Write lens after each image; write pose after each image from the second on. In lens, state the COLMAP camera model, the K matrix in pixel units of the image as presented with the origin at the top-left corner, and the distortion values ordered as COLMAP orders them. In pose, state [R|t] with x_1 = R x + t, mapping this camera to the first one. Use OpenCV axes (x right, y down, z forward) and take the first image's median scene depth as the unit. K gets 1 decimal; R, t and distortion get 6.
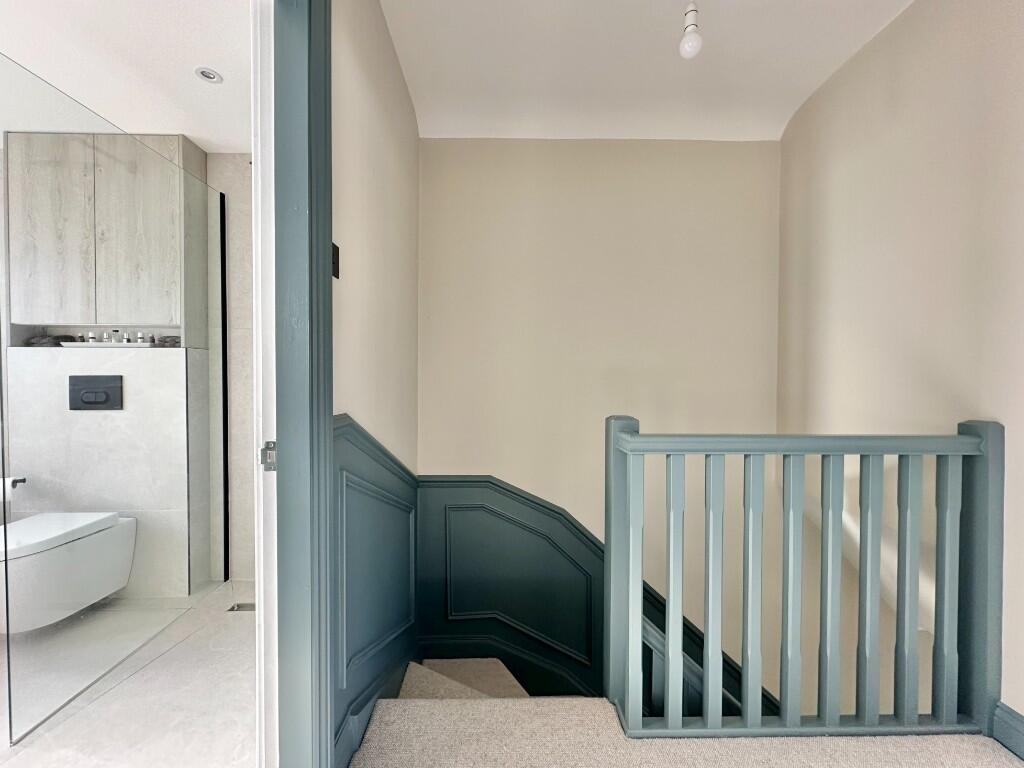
lens RADIAL K [[408.8, 0, 499.2], [0, 408.8, 384.3], [0, 0, 1]] dist [-0.002028, 0.000376]
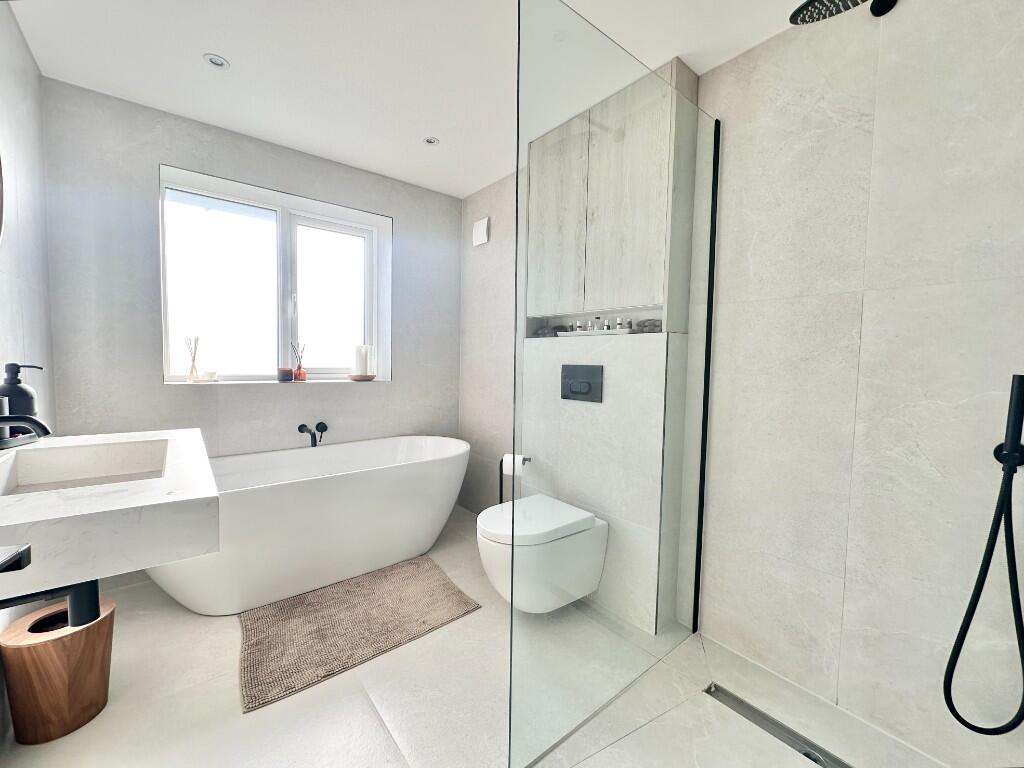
lens RADIAL K [[408.8, 0, 509.7], [0, 408.8, 382.5], [0, 0, 1]] dist [-0.002028, 0.000376]
pose [[0.609478, 0.055719, -0.790842, -0.318960], [-0.030107, 0.998434, 0.047142, -0.020605], [0.792231, -0.004922, 0.610202, 0.269466]]
